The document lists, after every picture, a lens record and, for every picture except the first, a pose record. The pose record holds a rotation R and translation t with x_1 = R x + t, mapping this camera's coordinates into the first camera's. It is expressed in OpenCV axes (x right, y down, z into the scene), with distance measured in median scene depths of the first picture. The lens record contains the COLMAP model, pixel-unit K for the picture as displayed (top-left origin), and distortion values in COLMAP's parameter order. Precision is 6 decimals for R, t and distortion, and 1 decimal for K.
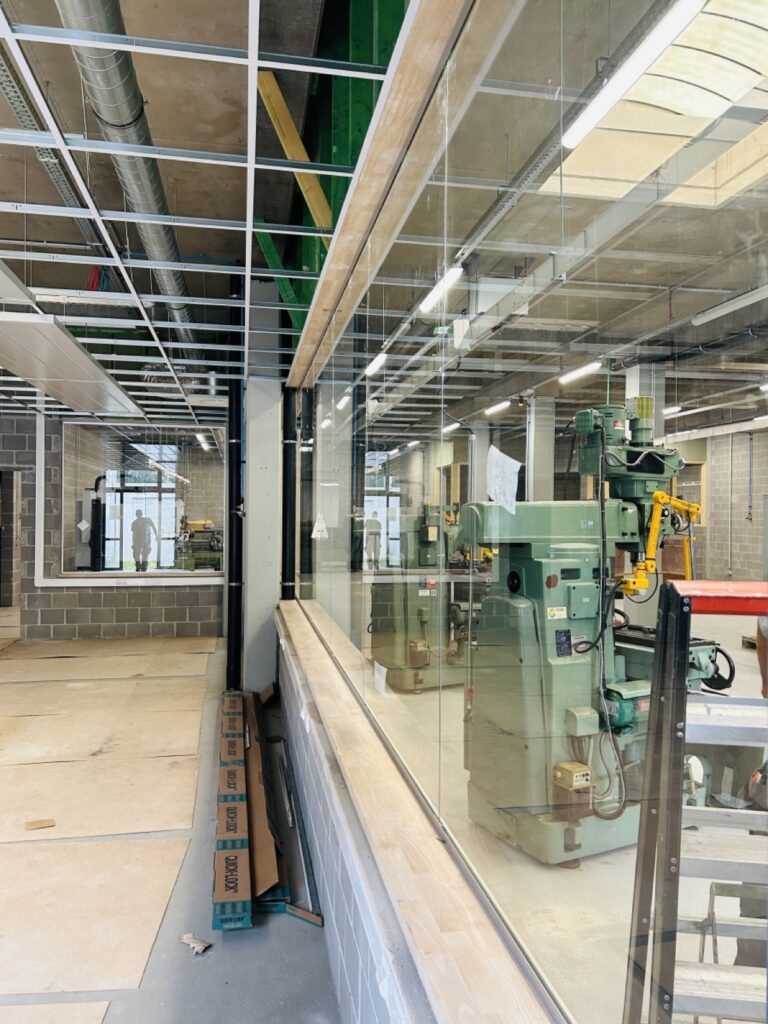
lens RADIAL K [[773.1, 0, 383.8], [0, 773.1, 512.6], [0, 0, 1]] dist [0.027806, -0.025047]
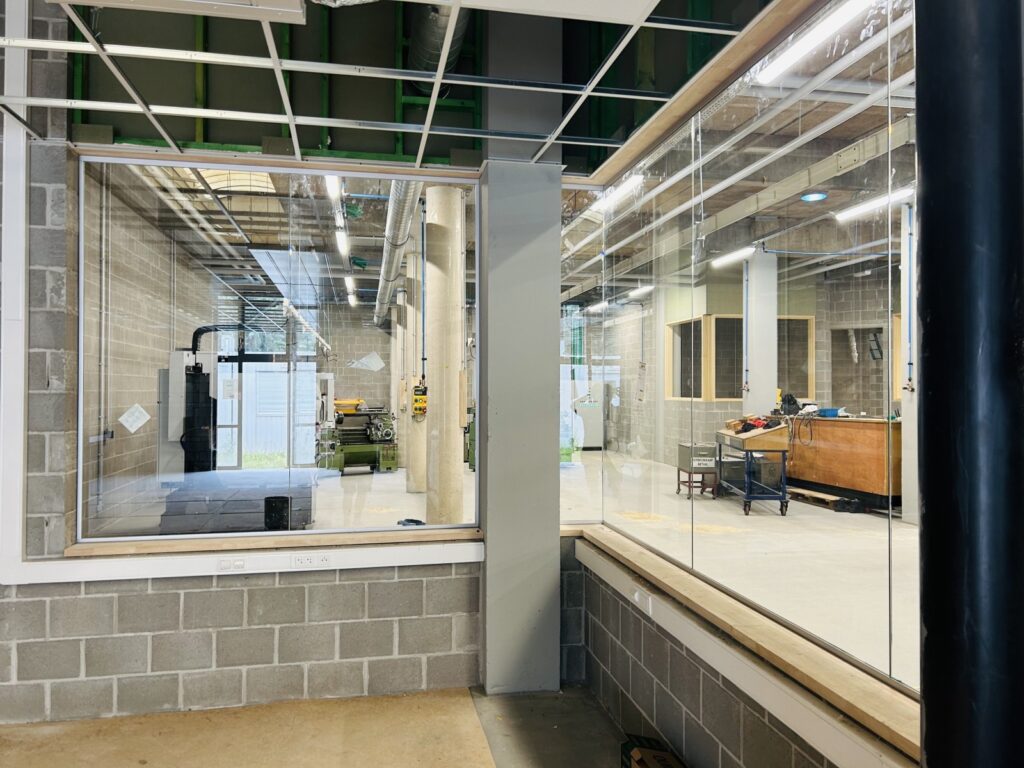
lens RADIAL K [[773.1, 0, 516.3], [0, 773.1, 385.0], [0, 0, 1]] dist [0.027806, -0.025047]
pose [[0.999907, -0.005477, 0.012510, -0.487331], [0.005536, 0.999973, -0.004738, 0.005094], [-0.012484, 0.004807, 0.999911, 1.485651]]
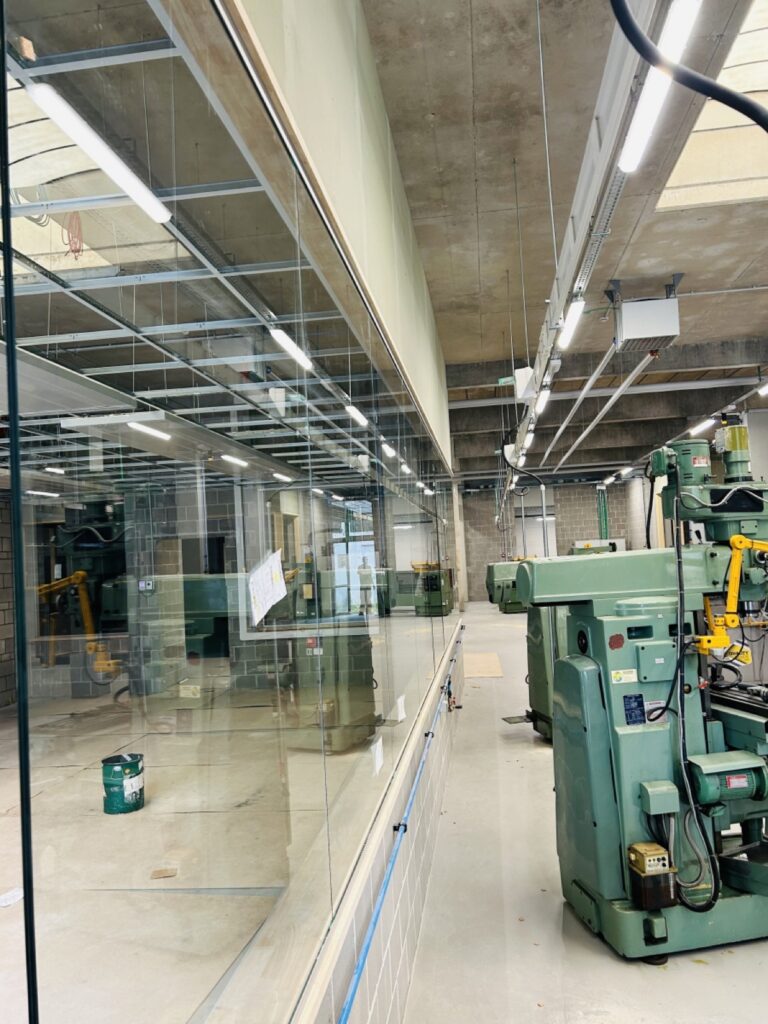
lens RADIAL K [[773.1, 0, 393.2], [0, 773.1, 516.8], [0, 0, 1]] dist [0.027806, -0.025047]
pose [[0.950541, -0.075940, -0.301173, 0.244240], [0.064398, 0.996765, -0.048085, -0.030409], [0.303851, 0.026312, 0.952356, 0.037004]]
